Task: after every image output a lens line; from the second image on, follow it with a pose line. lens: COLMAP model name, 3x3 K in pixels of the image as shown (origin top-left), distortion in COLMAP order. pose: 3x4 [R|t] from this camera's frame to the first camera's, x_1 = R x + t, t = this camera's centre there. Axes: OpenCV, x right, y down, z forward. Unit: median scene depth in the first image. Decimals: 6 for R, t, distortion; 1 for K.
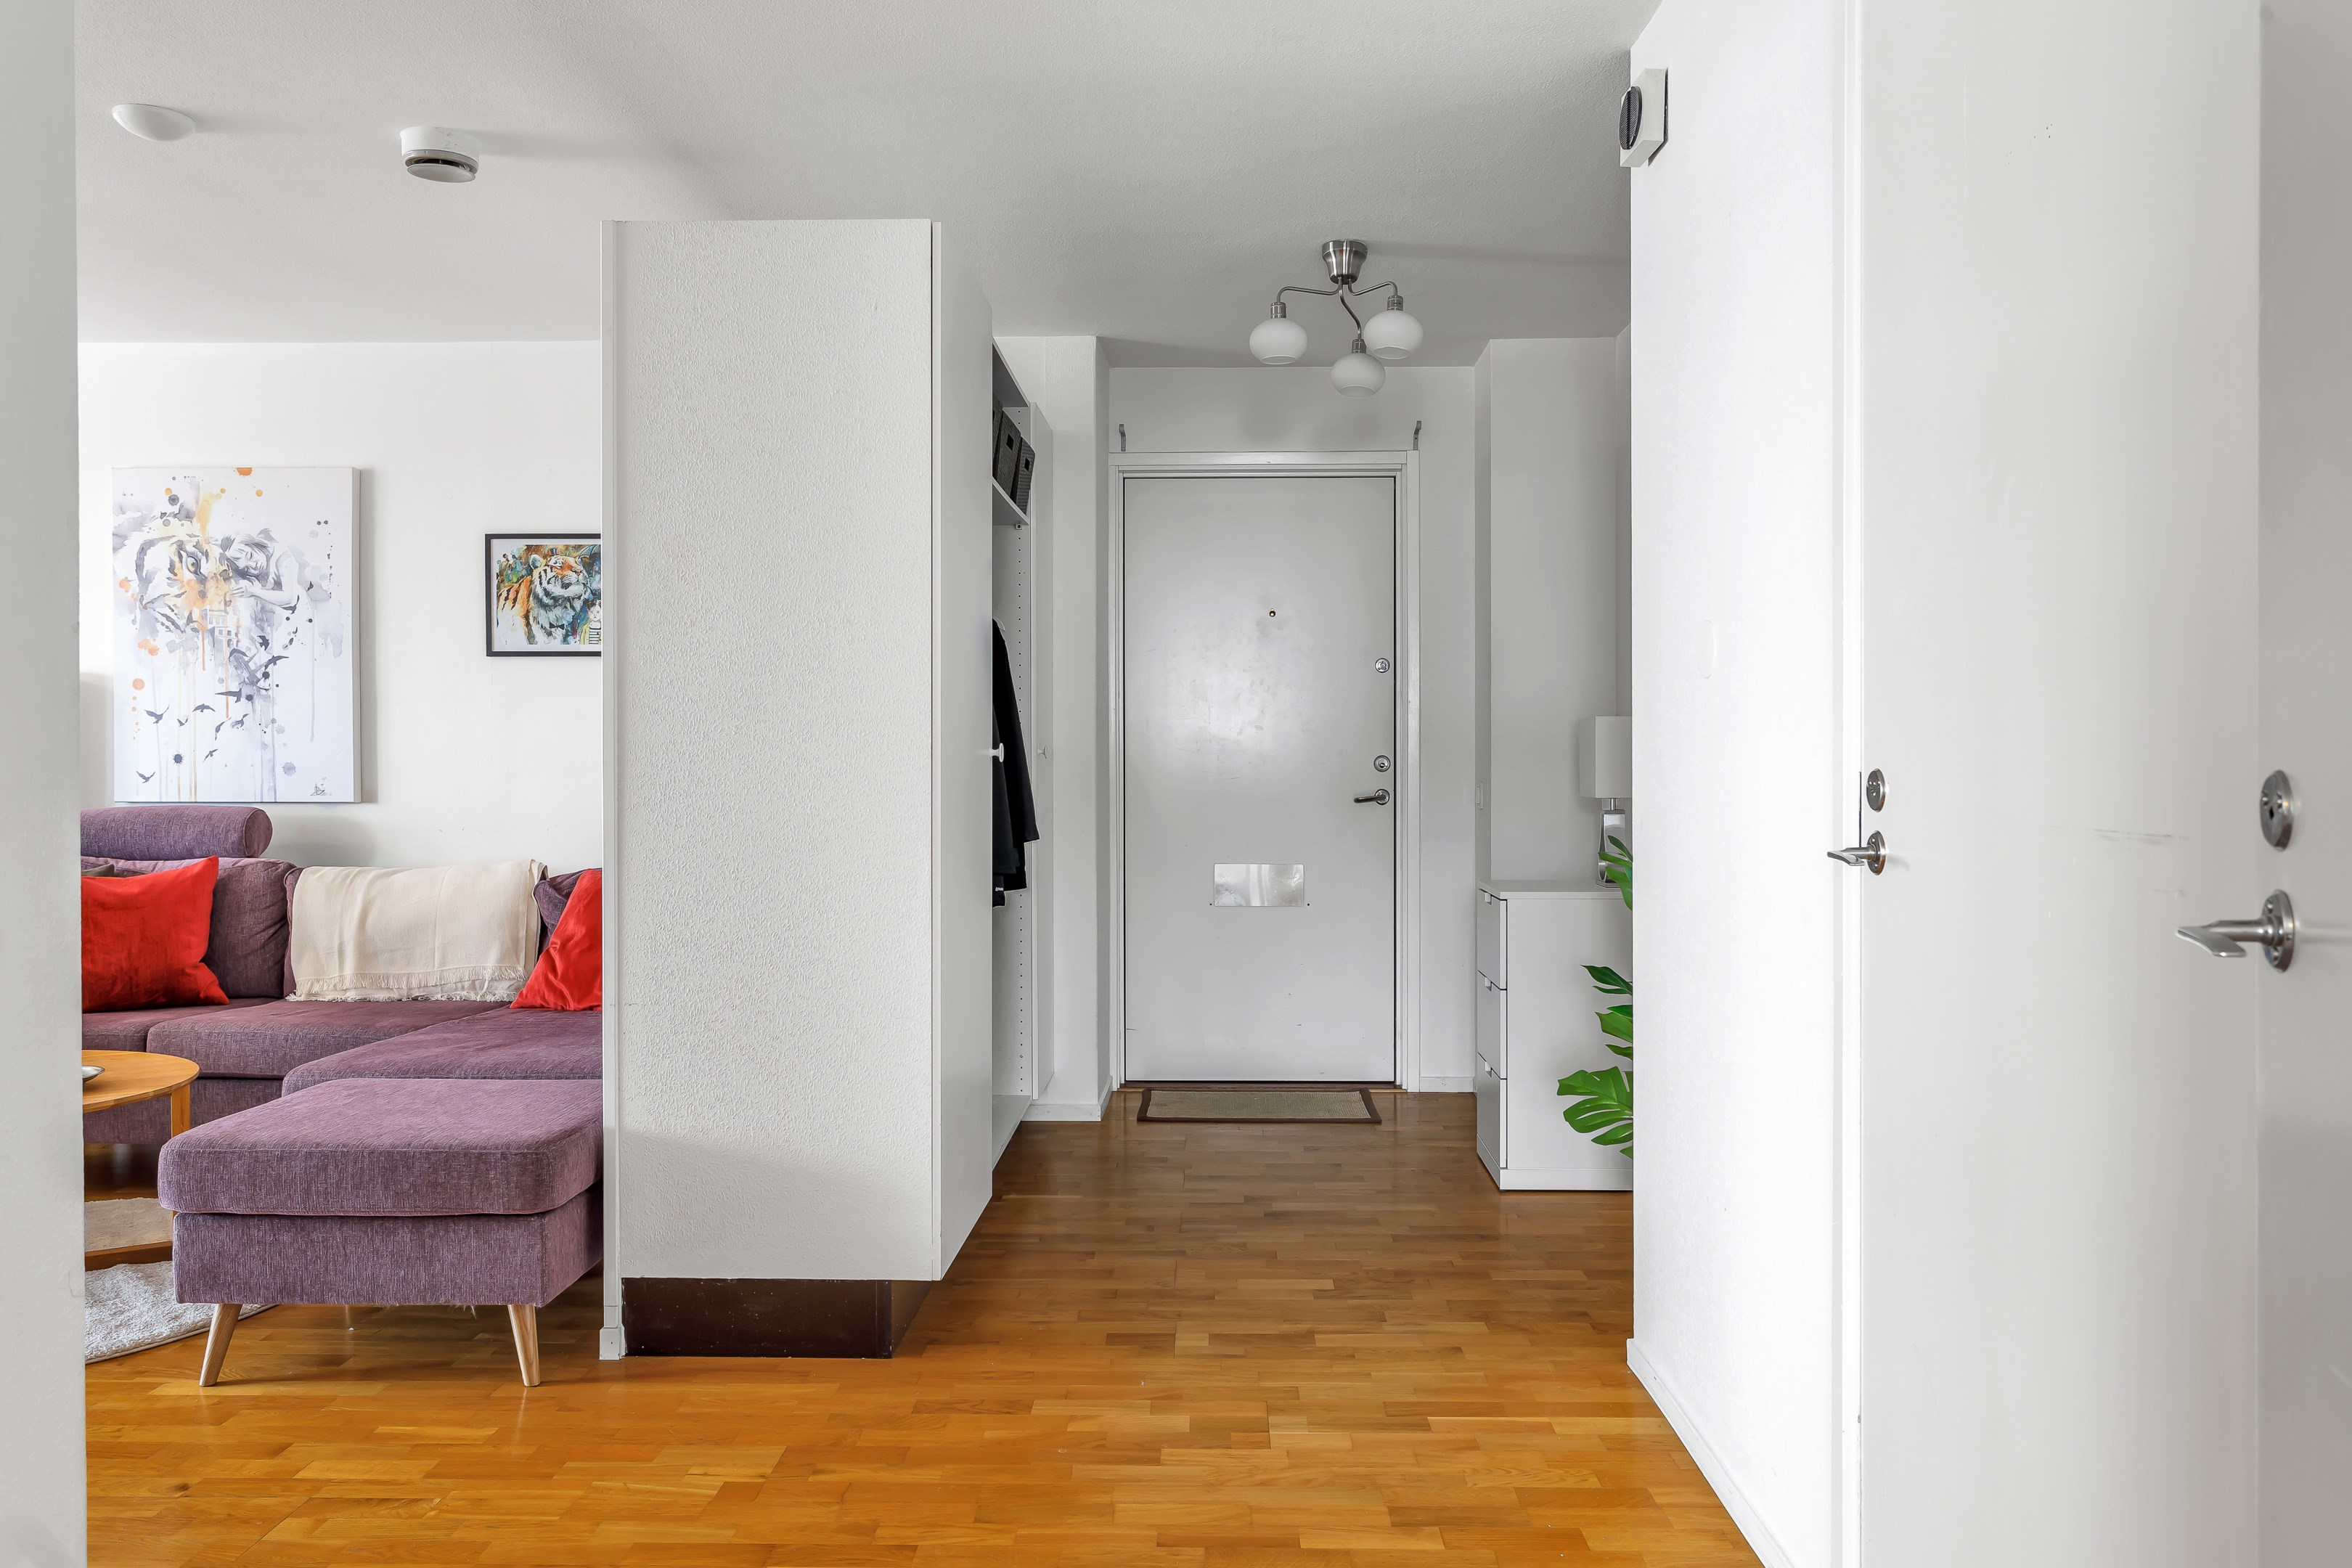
lens RADIAL K [[1721.8, 0, 1181.4], [0, 1721.8, 777.7], [0, 0, 1]] dist [0.037613, 0.001043]
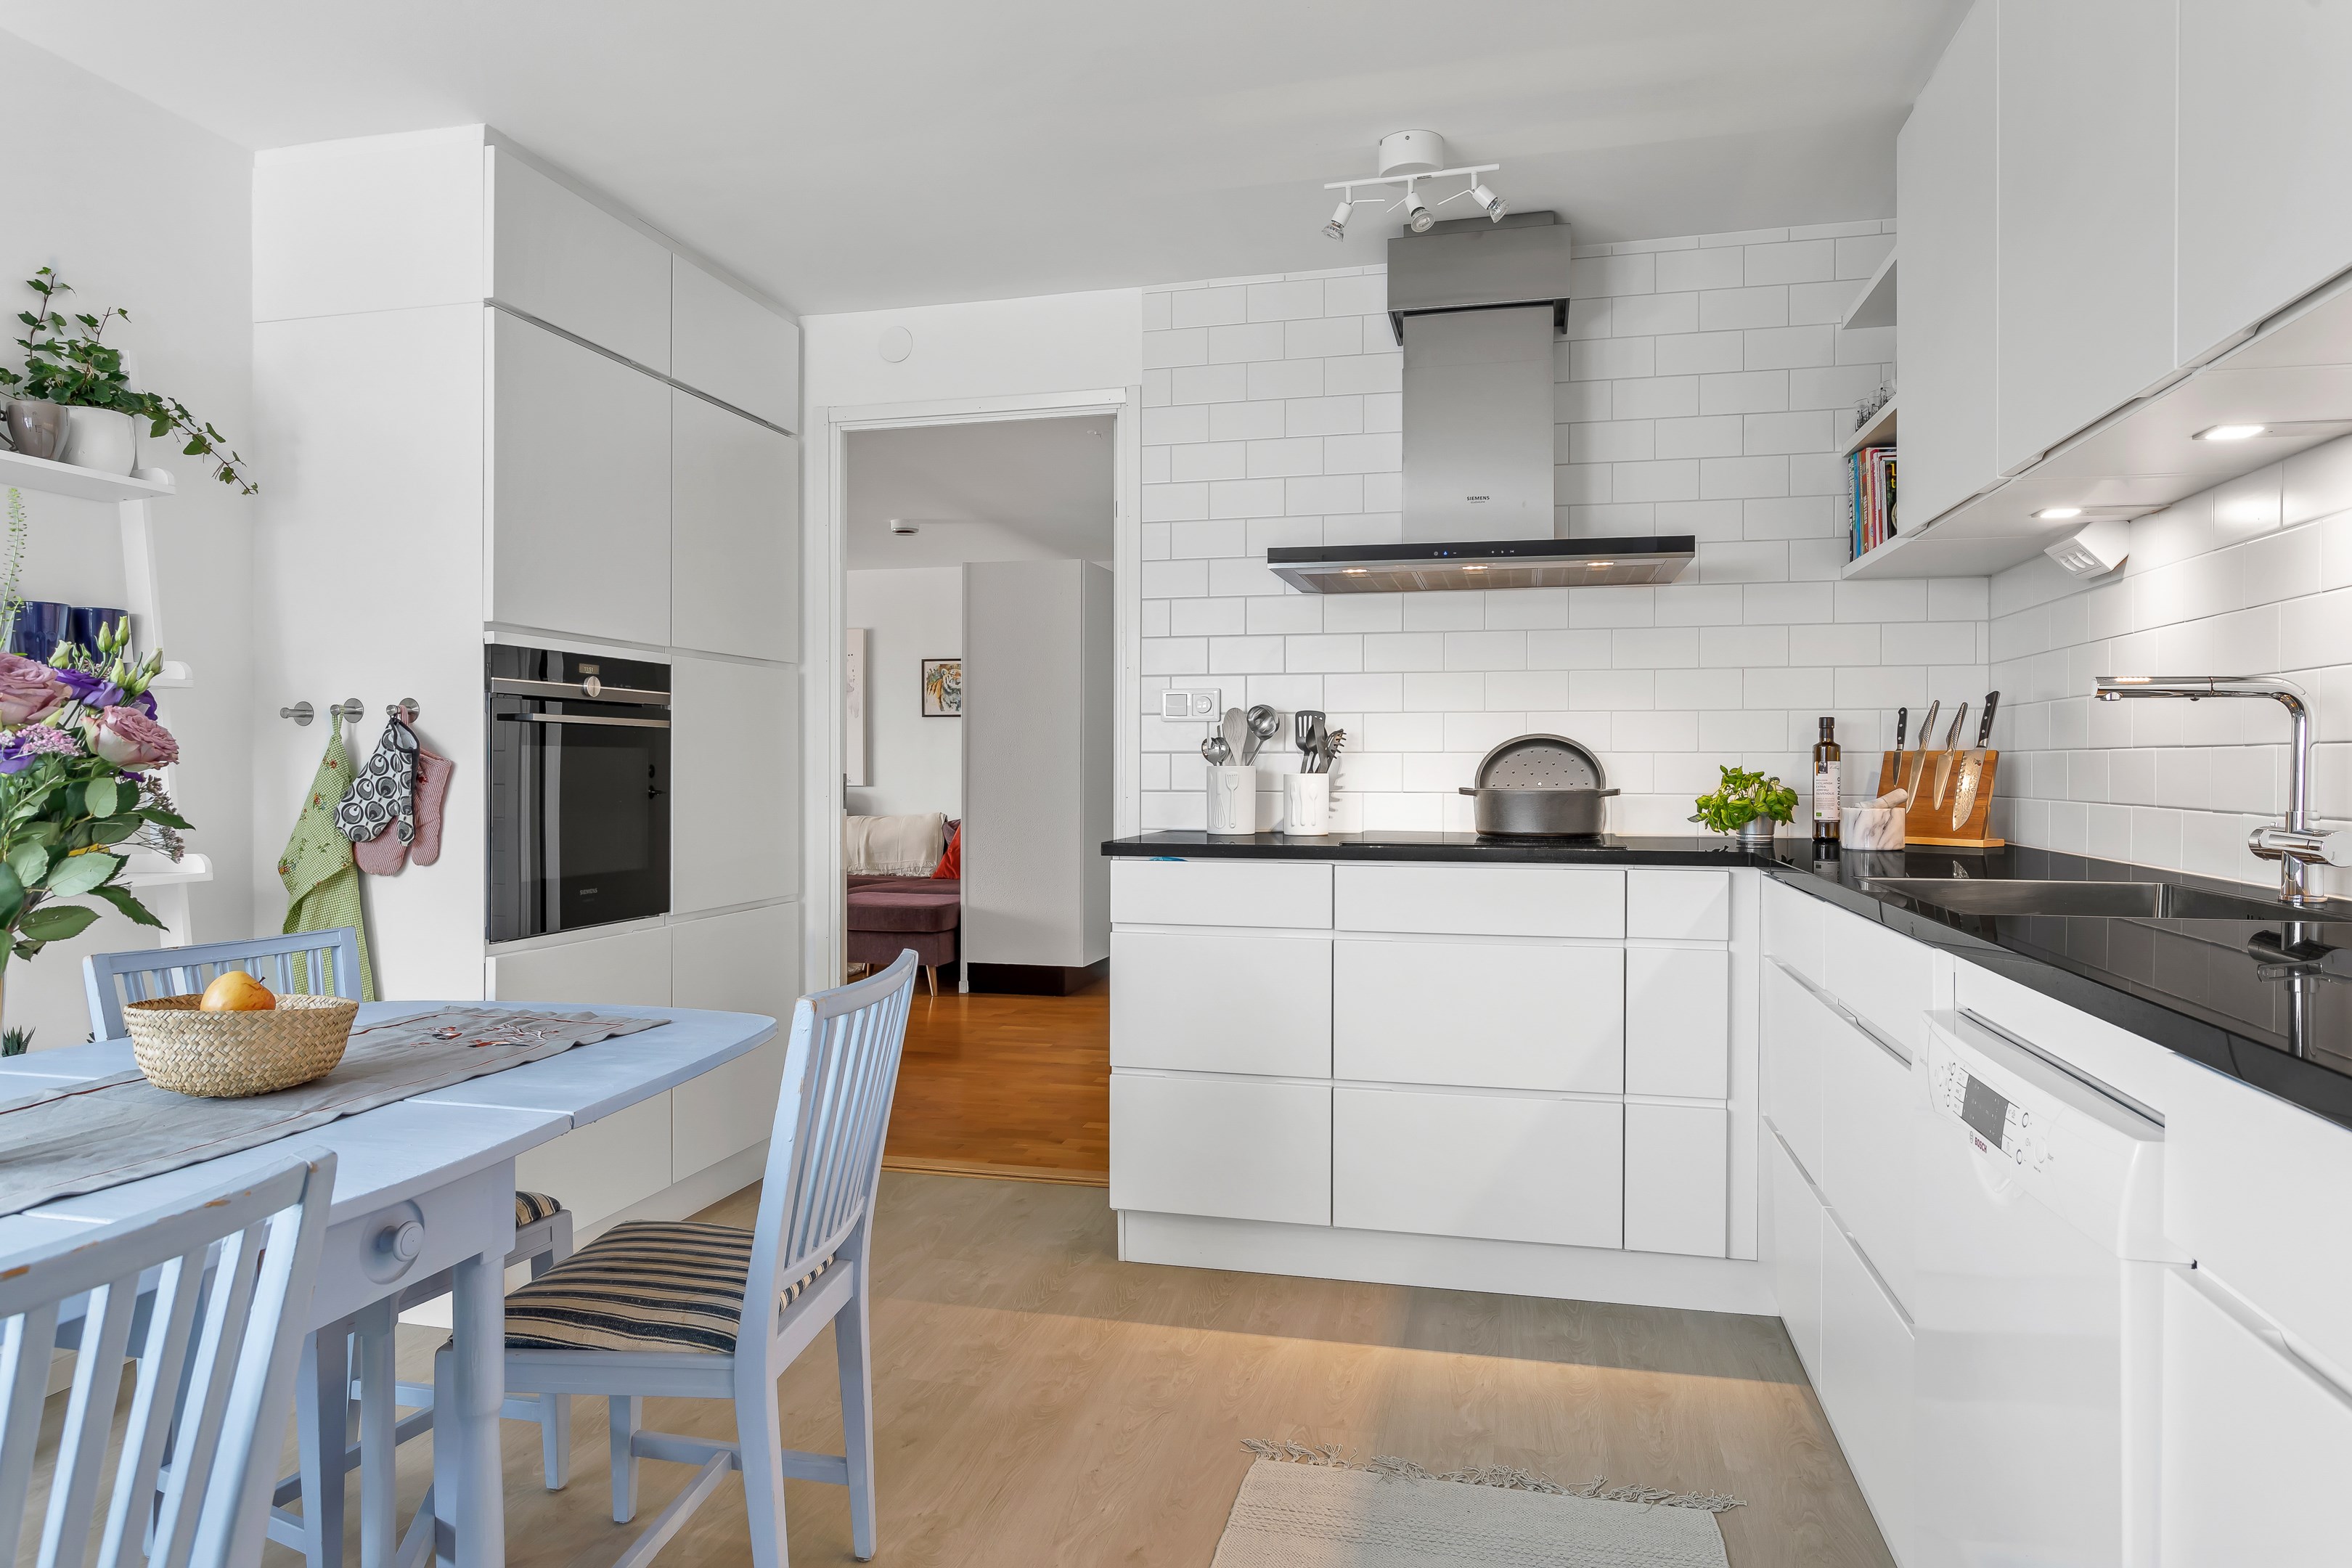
lens RADIAL K [[1396.4, 0, 1172.9], [0, 1396.4, 785.4], [0, 0, 1]] dist [-0.000474, -0.000003]
pose [[0.978412, 0.003277, -0.206636, 0.281794], [-0.005177, 0.999949, -0.008653, 0.028819], [0.206598, 0.009536, 0.978380, -0.676275]]
